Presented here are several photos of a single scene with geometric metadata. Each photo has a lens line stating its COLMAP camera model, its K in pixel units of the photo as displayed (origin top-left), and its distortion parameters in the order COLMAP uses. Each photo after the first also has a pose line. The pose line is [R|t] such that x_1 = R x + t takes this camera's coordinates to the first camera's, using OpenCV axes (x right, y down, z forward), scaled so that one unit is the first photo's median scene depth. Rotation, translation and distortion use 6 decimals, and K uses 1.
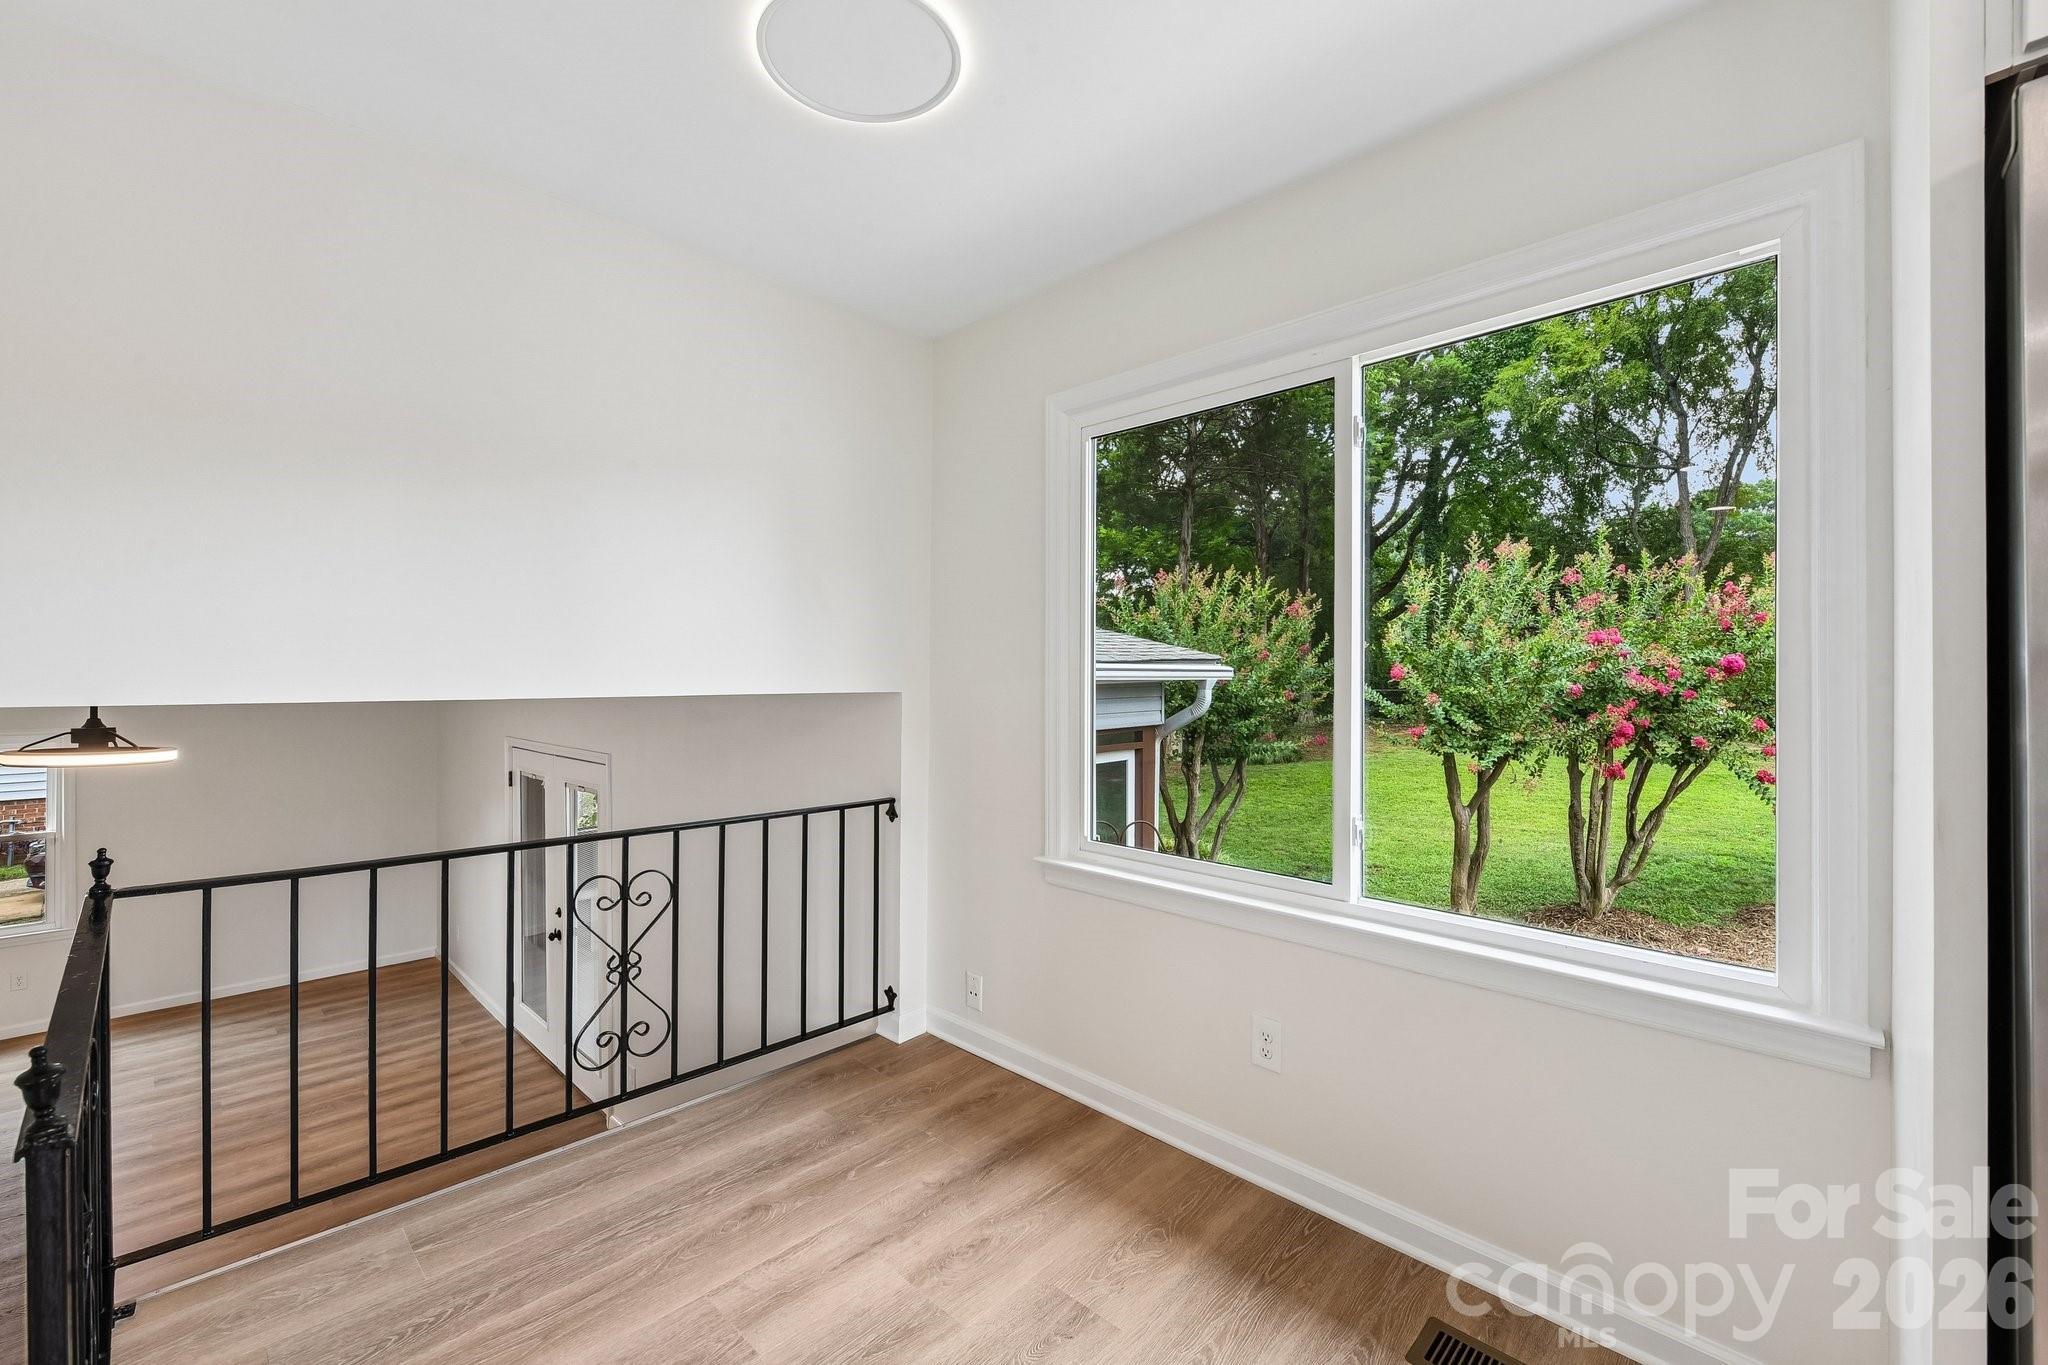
lens RADIAL K [[865.6, 0, 1032.6], [0, 865.6, 661.8], [0, 0, 1]] dist [0.025642, -0.000084]
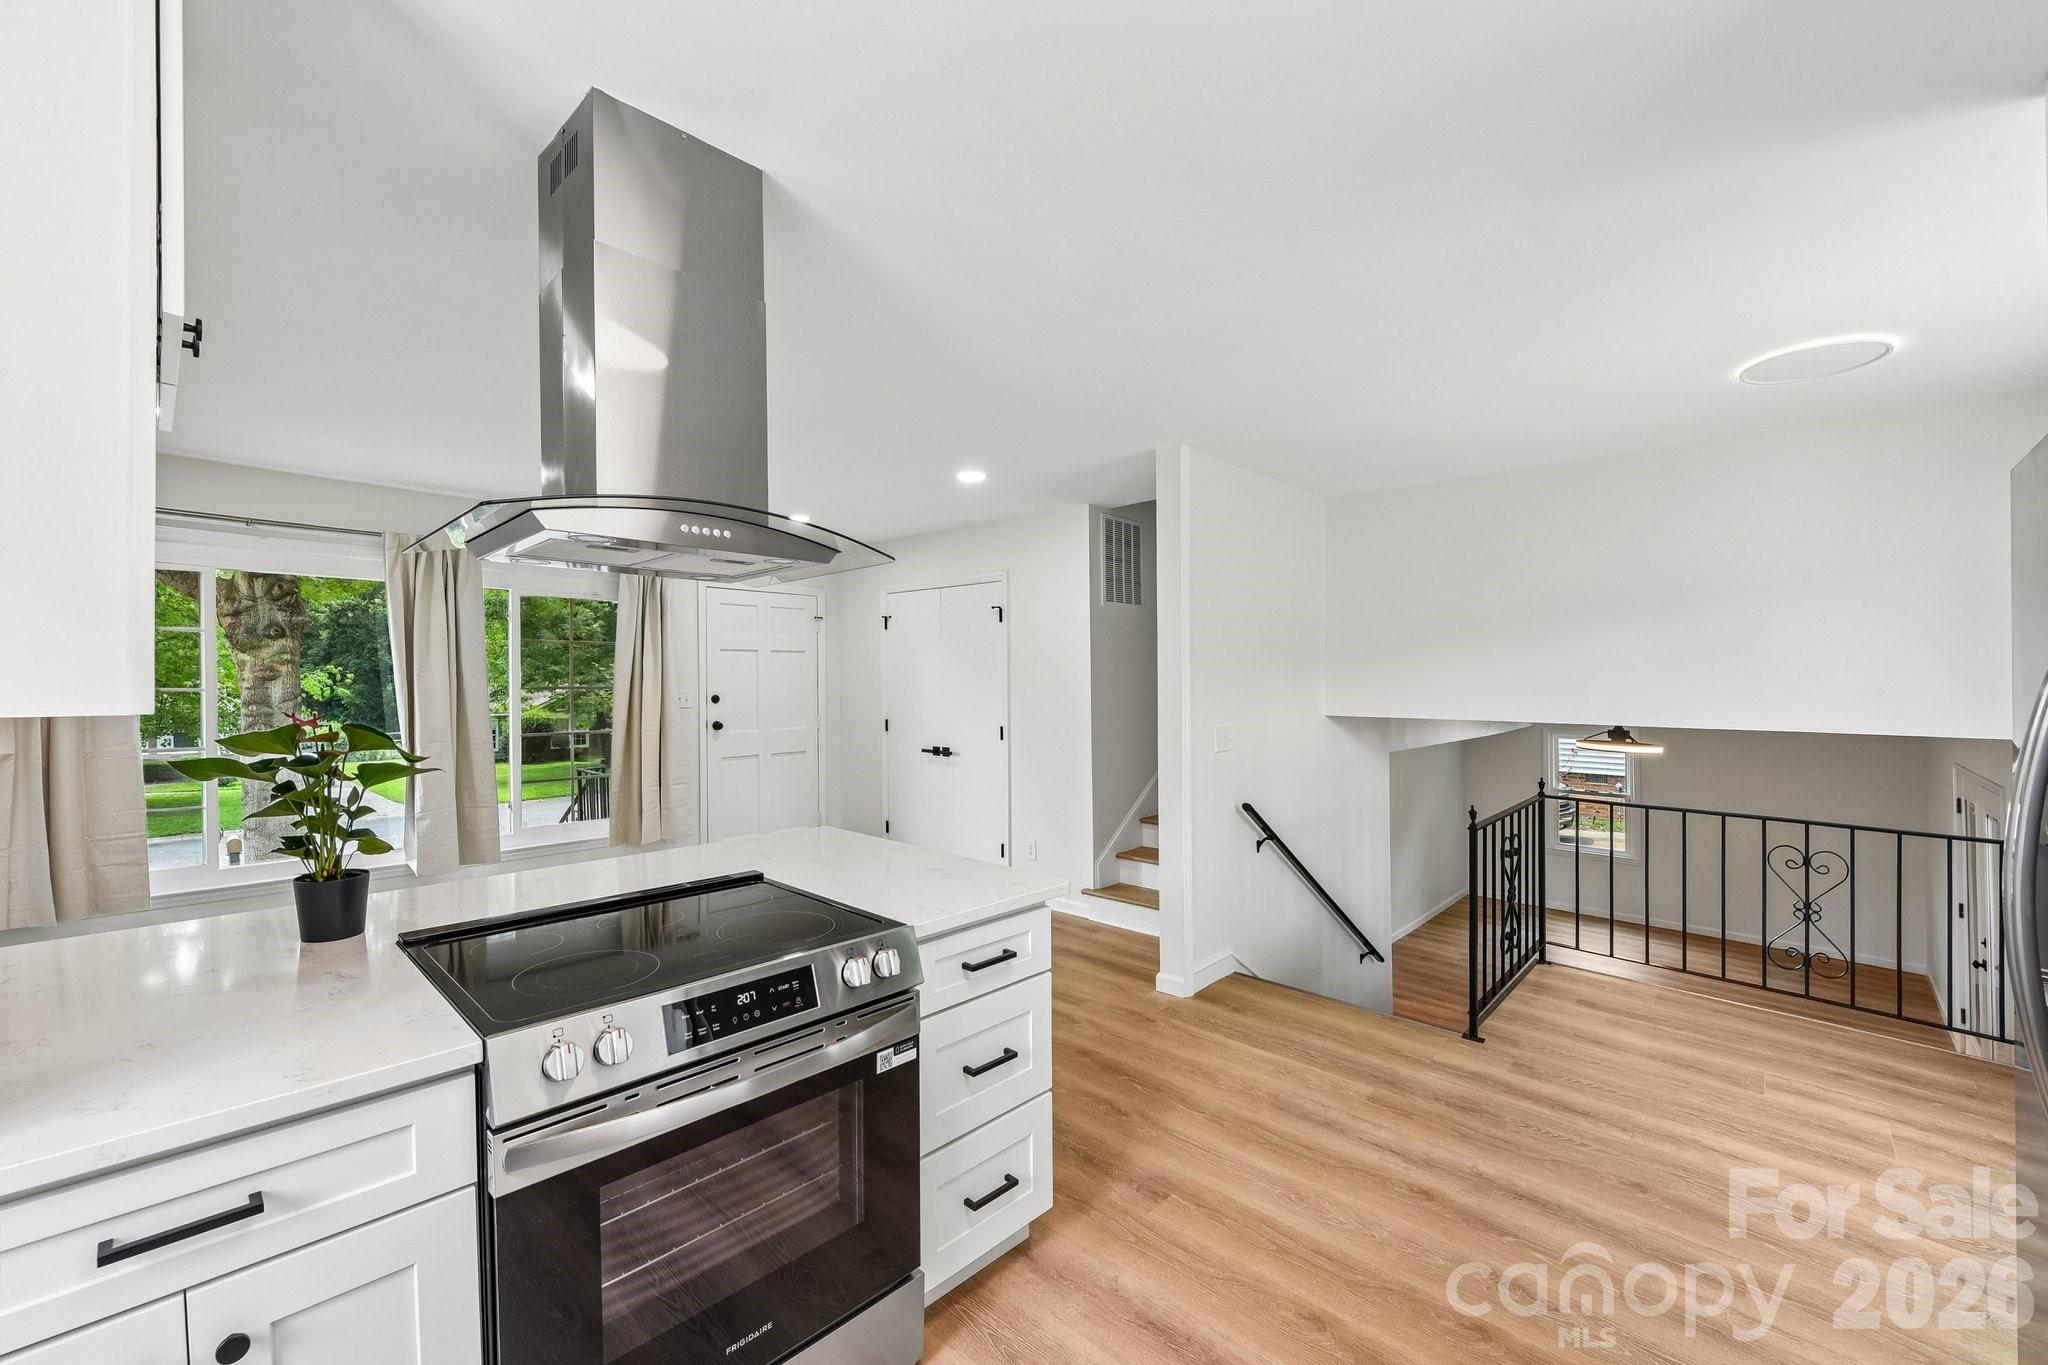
lens RADIAL K [[838.1, 0, 975.1], [0, 838.1, 683.3], [0, 0, 1]] dist [0.000945, 0.000477]
pose [[-0.016386, 0.011702, -0.999797, 0.856140], [0.000965, 0.999931, 0.011687, -0.054468], [0.999865, -0.000774, -0.016396, -0.358010]]
